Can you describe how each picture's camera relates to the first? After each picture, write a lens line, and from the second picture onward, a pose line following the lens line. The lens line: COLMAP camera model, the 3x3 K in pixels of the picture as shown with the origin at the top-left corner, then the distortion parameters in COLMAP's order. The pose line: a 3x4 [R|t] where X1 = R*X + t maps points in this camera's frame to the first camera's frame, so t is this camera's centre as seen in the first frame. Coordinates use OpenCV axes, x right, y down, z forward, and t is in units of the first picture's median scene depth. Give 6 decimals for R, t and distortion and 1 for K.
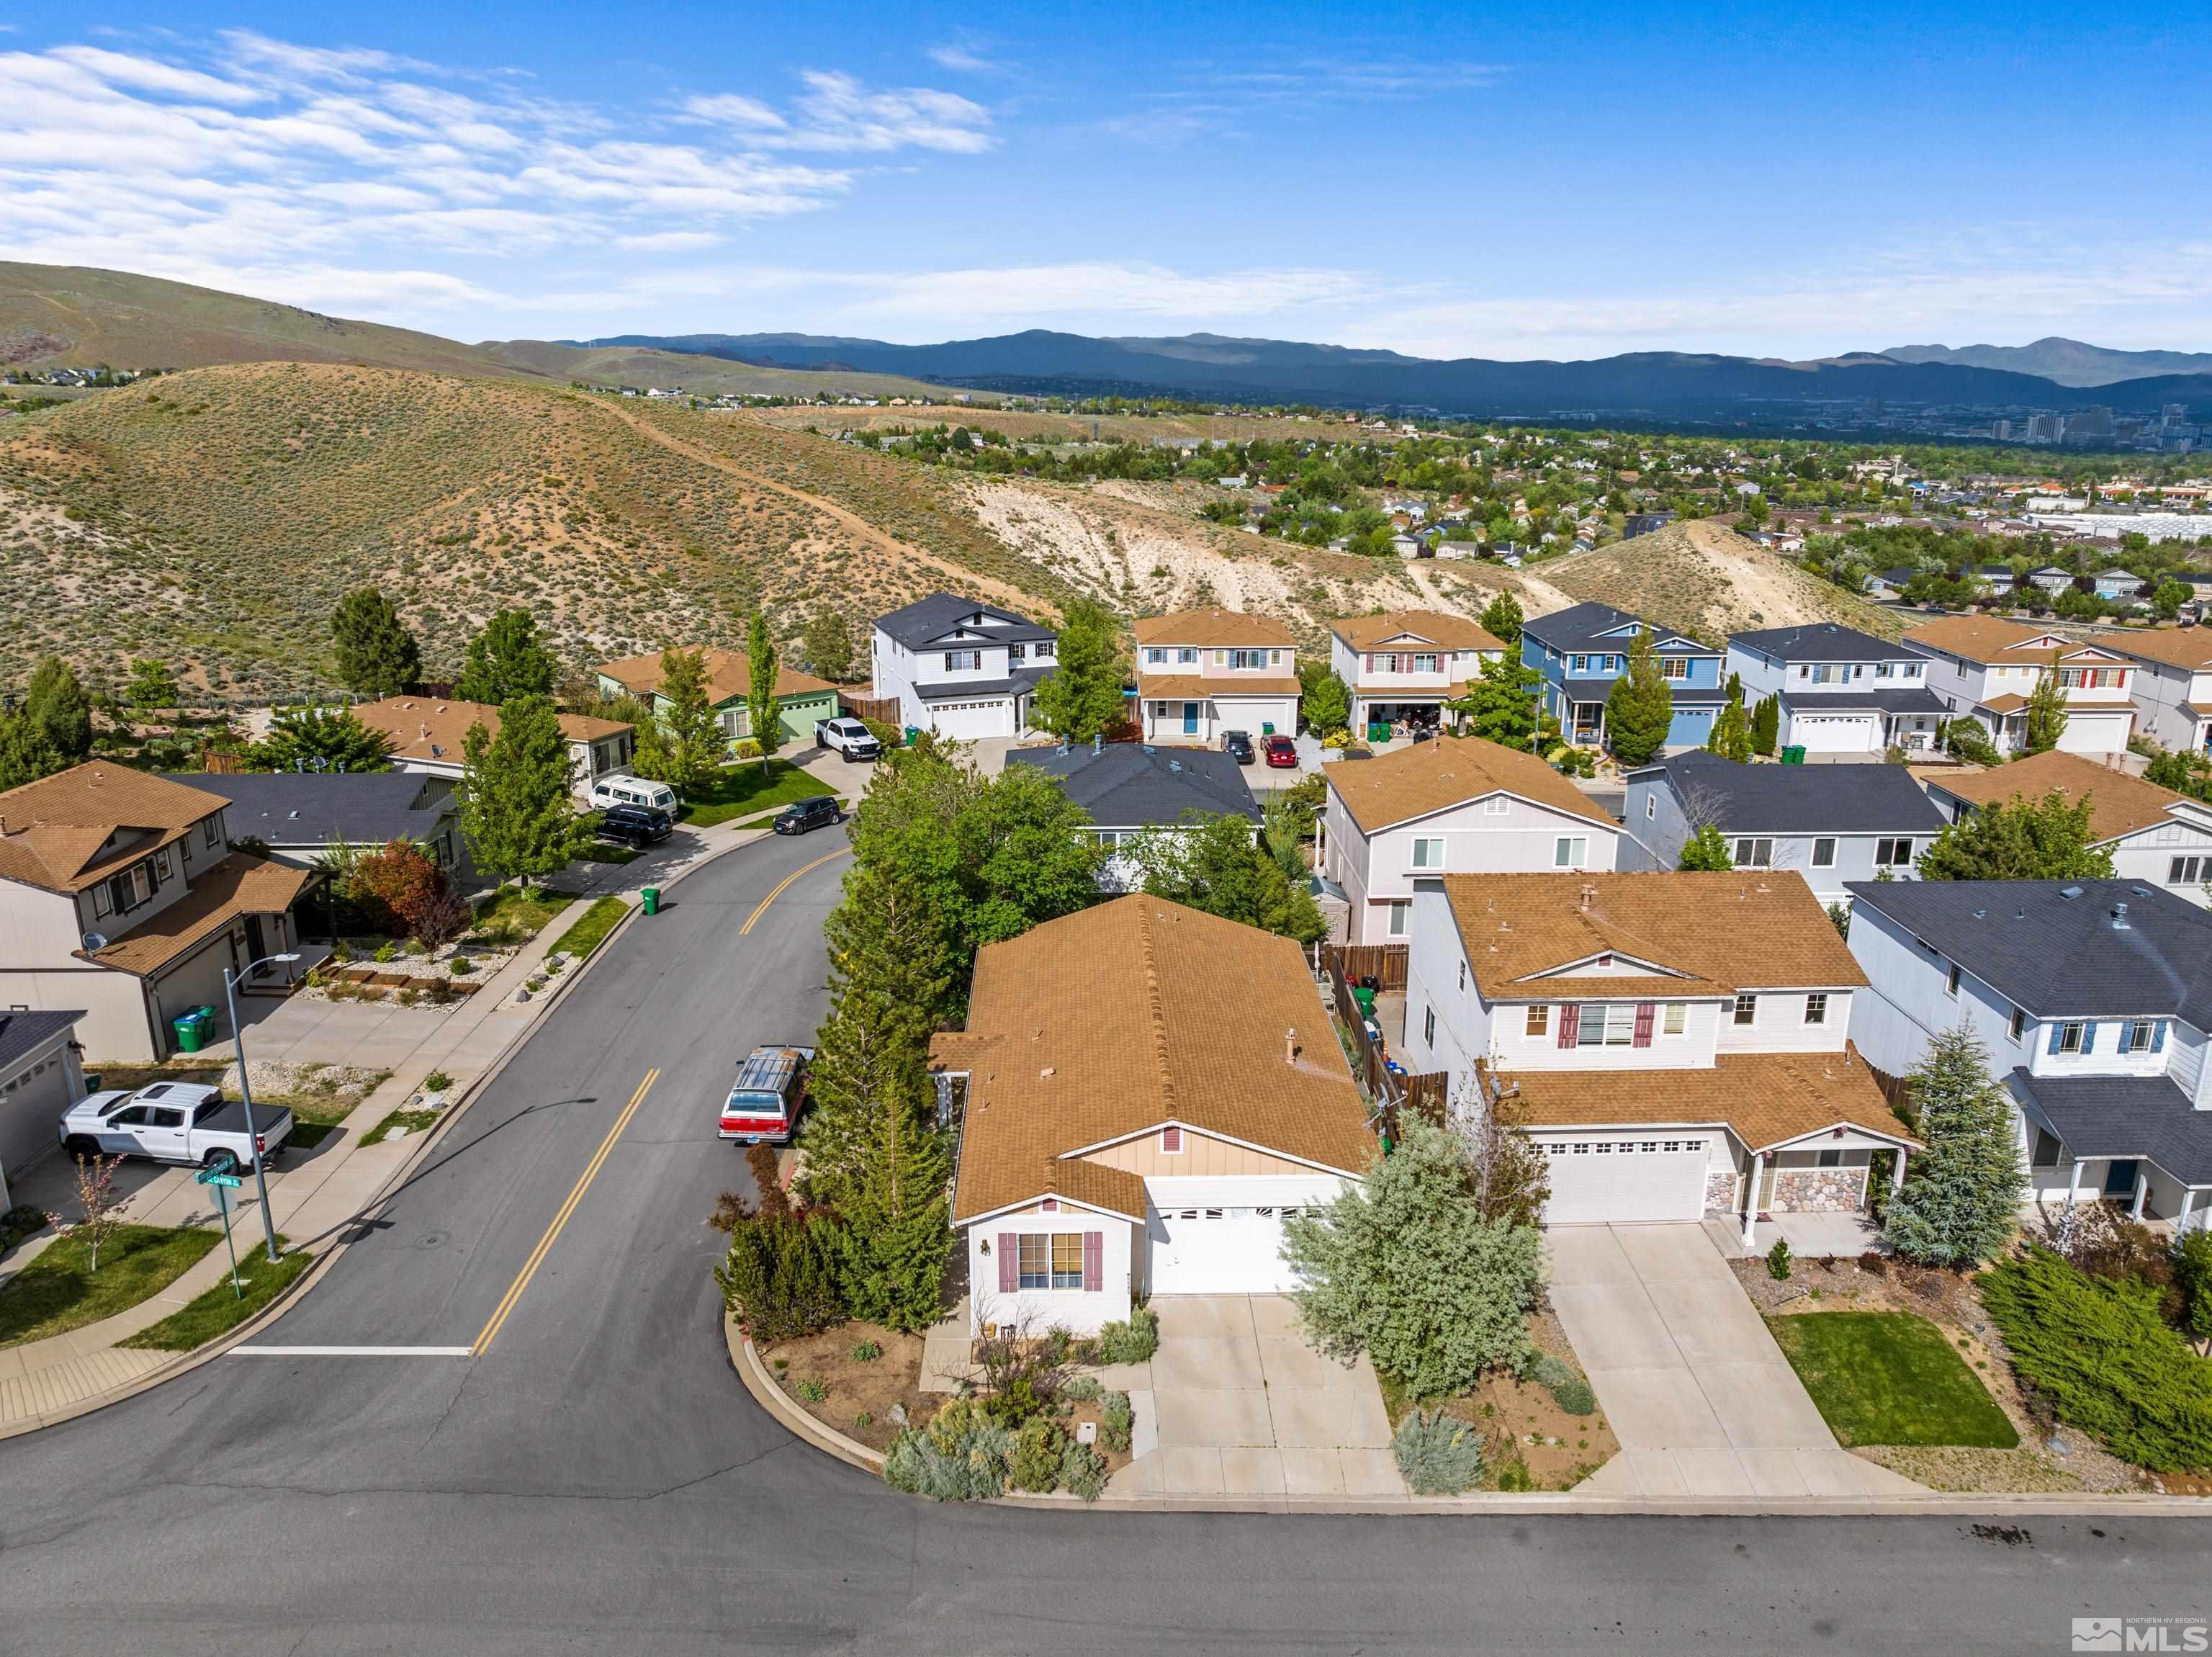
lens RADIAL K [[1564.4, 0, 1111.9], [0, 1564.4, 830.9], [0, 0, 1]] dist [-0.046220, 0.013480]
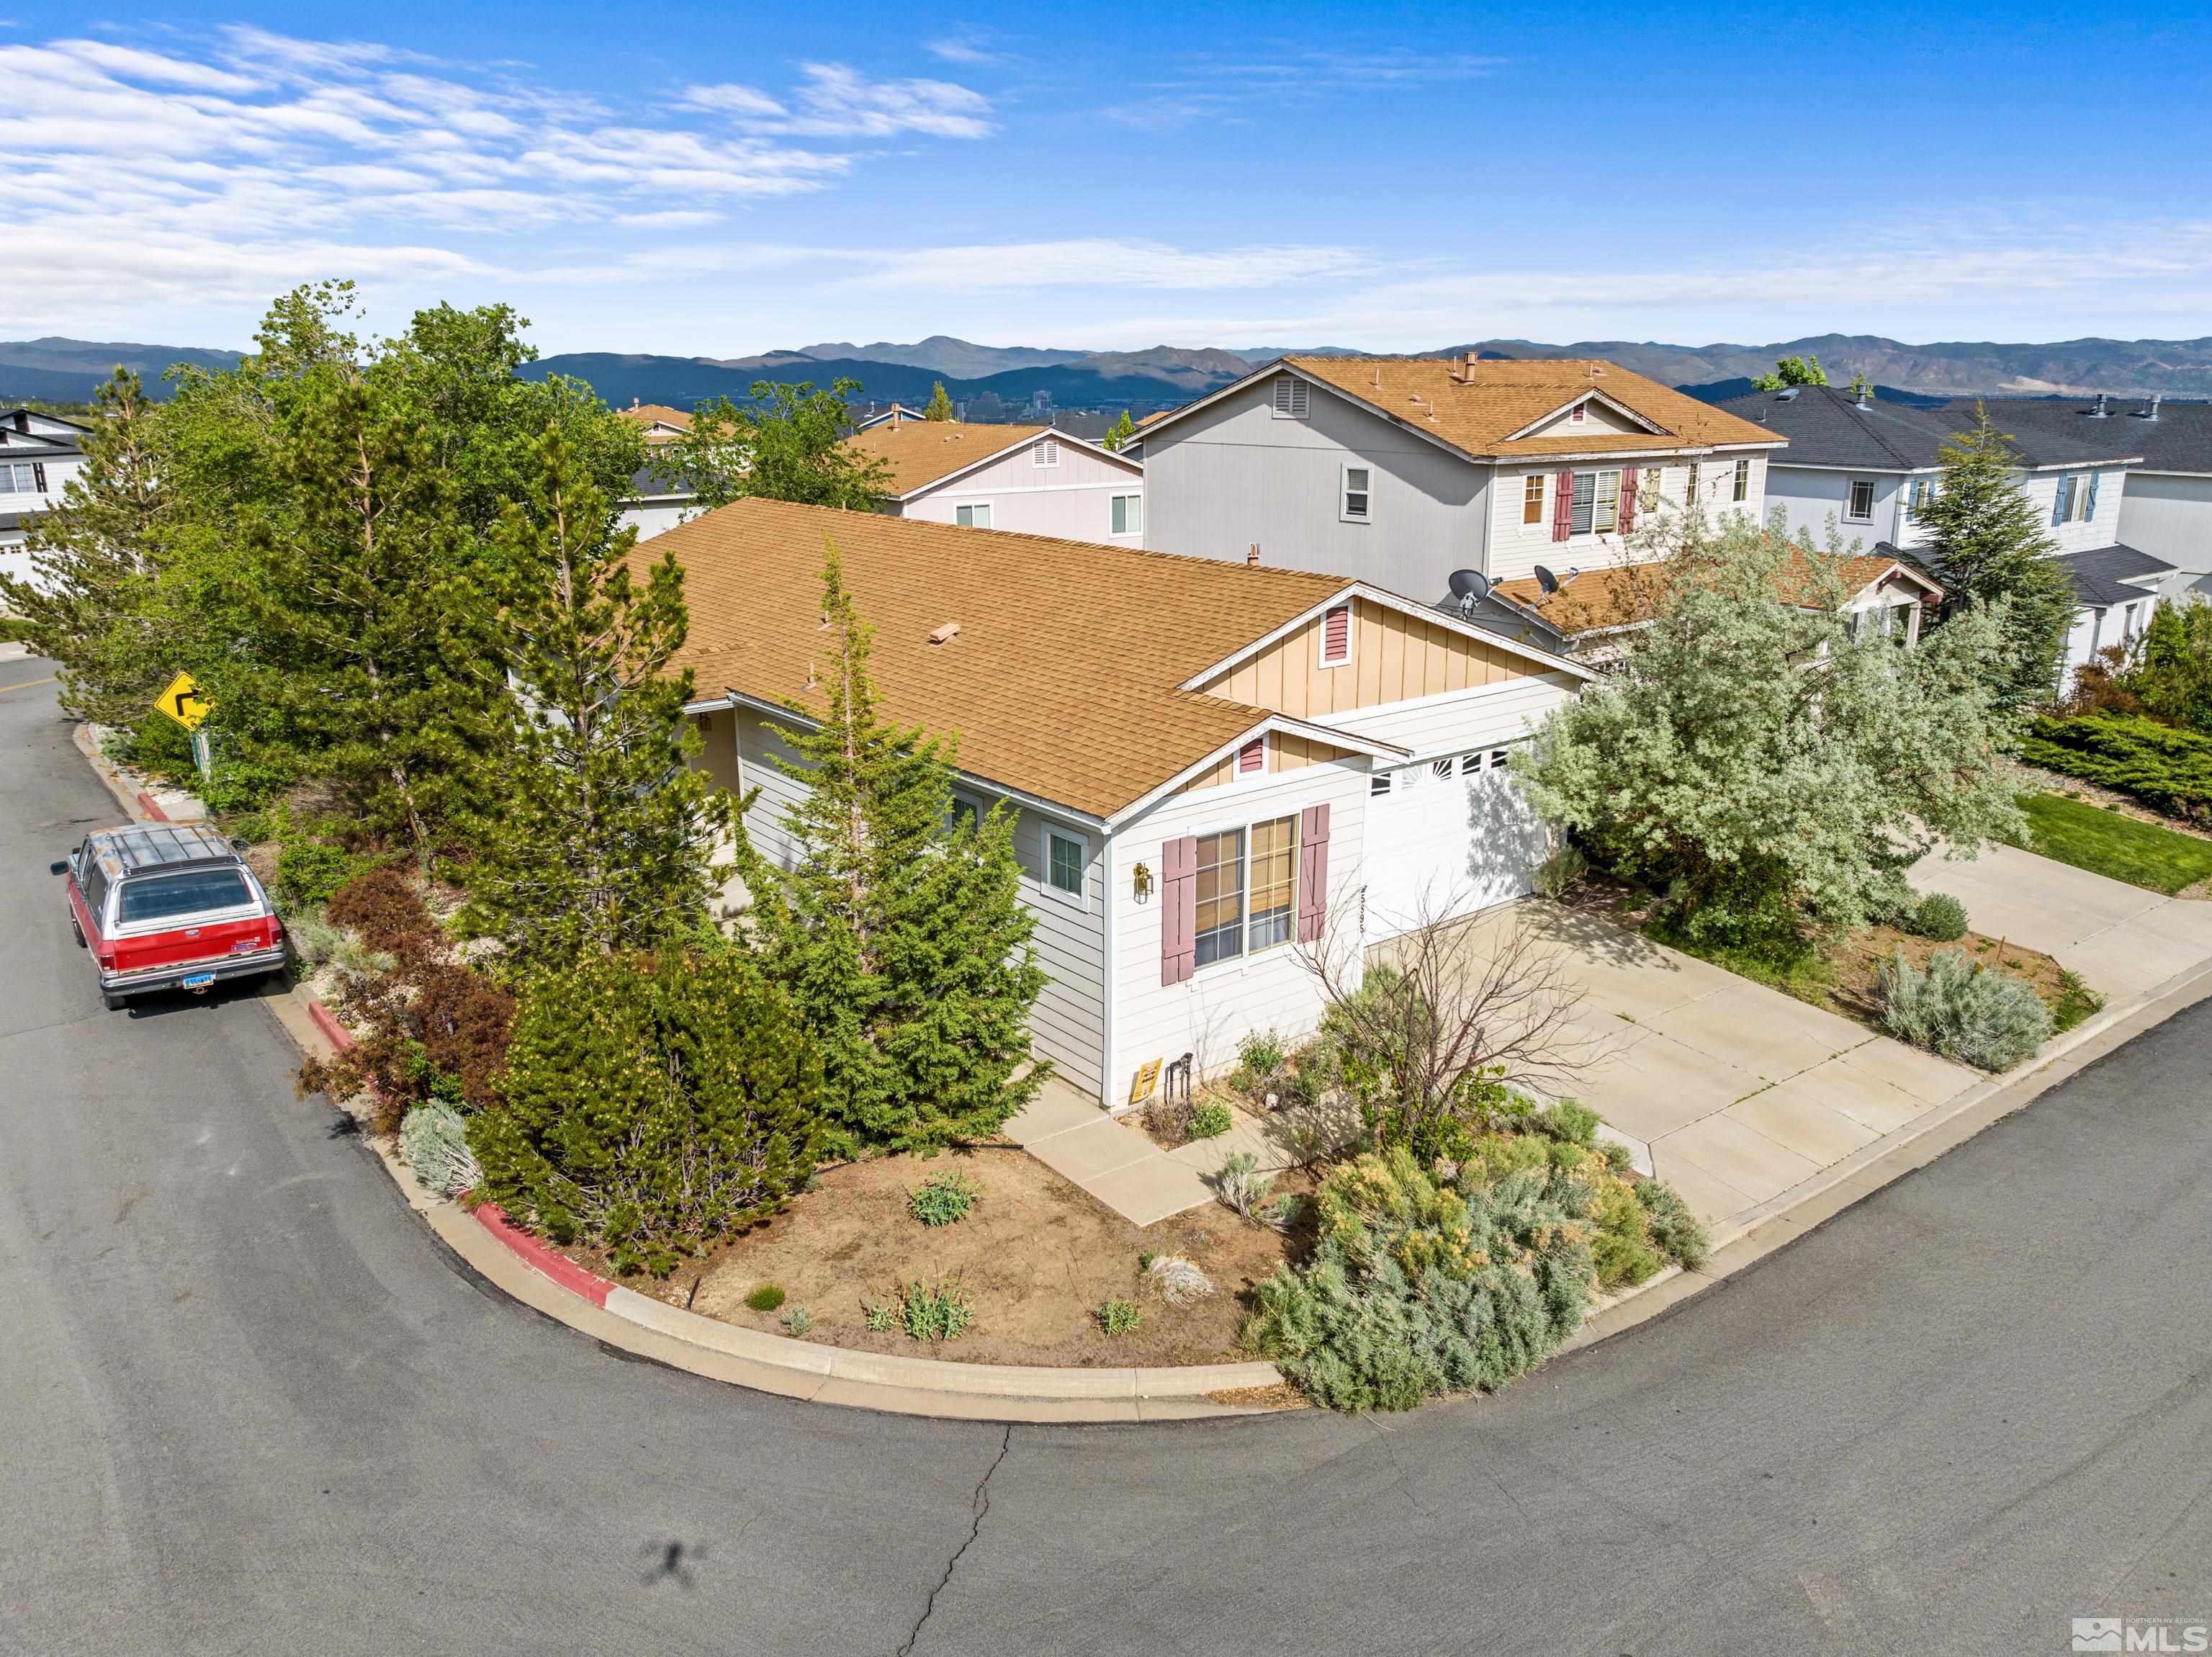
lens RADIAL K [[1564.4, 0, 1117.9], [0, 1564.4, 837.9], [0, 0, 1]] dist [-0.046220, 0.013480]
pose [[0.800123, -0.174089, 0.574017, -0.191659], [0.174659, 0.983108, 0.054700, 0.131524], [-0.573844, 0.056491, 0.817014, 0.369181]]
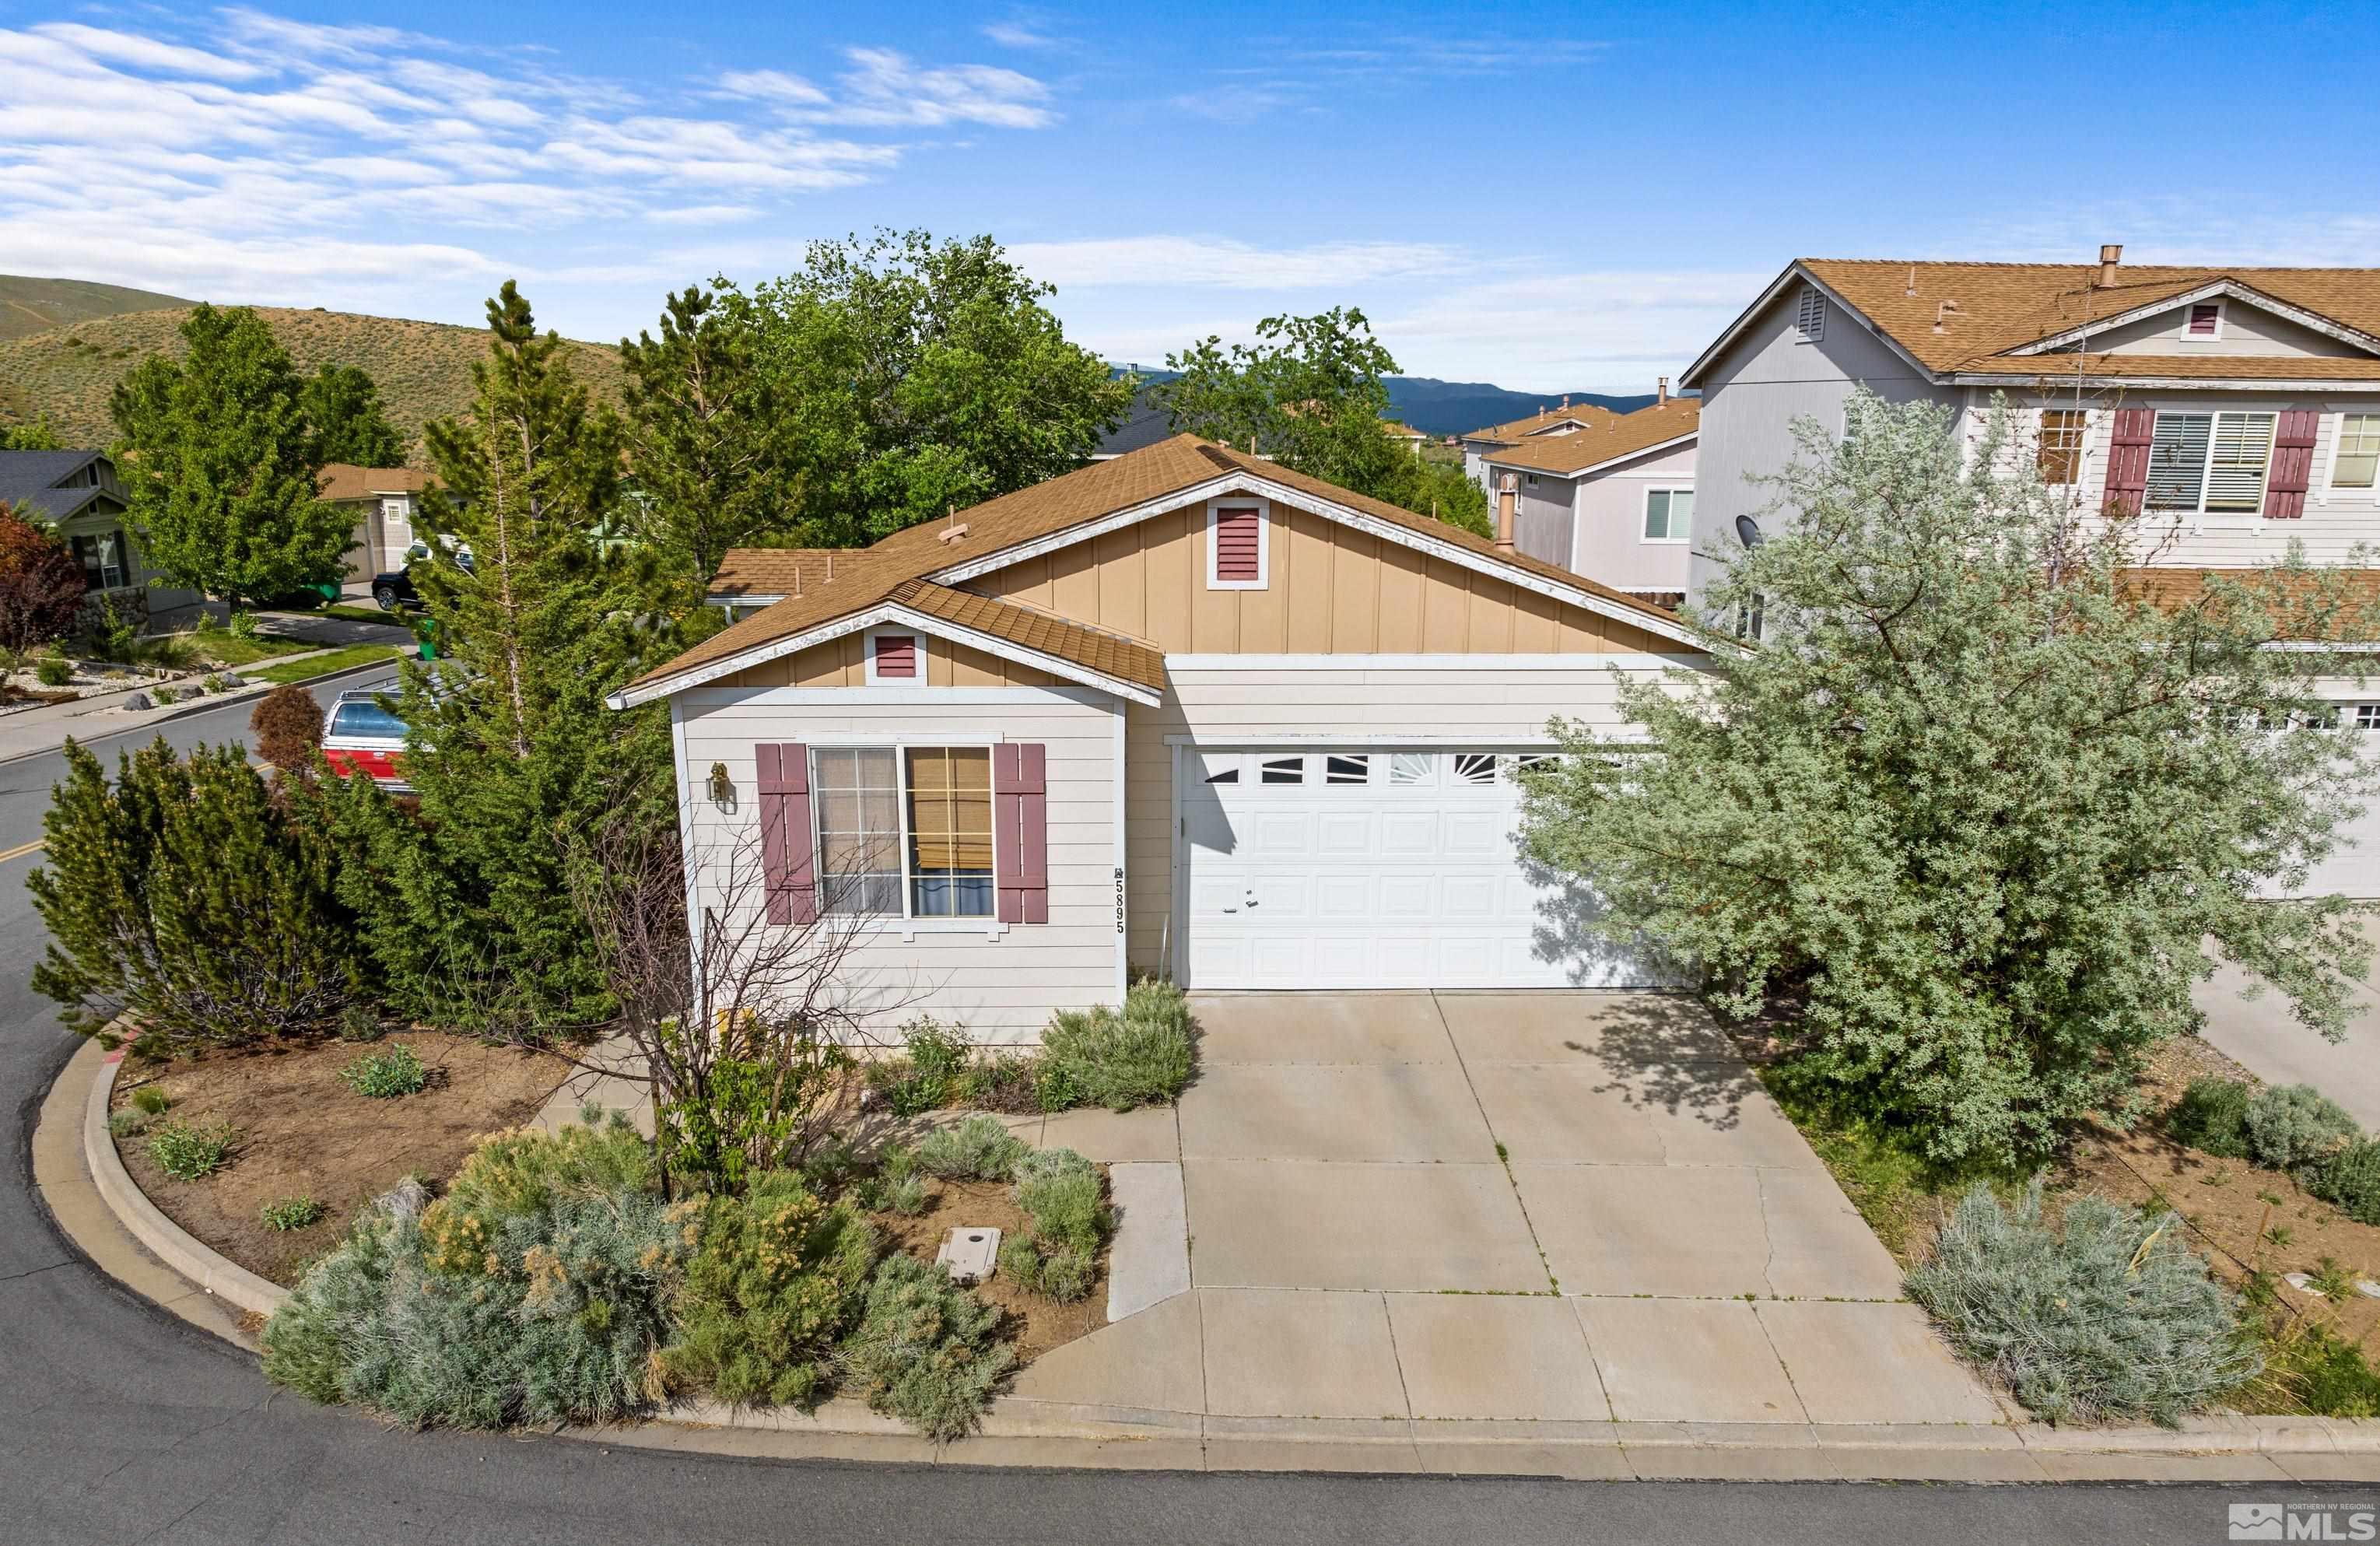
lens RADIAL K [[1684.1, 0, 1194.1], [0, 1684.1, 894.7], [0, 0, 1]] dist [-0.042519, 0.010906]
pose [[0.999997, 0.001638, 0.001645, 0.016059], [-0.001622, 0.999957, -0.009151, 0.169163], [-0.001660, 0.009148, 0.999957, 0.348366]]
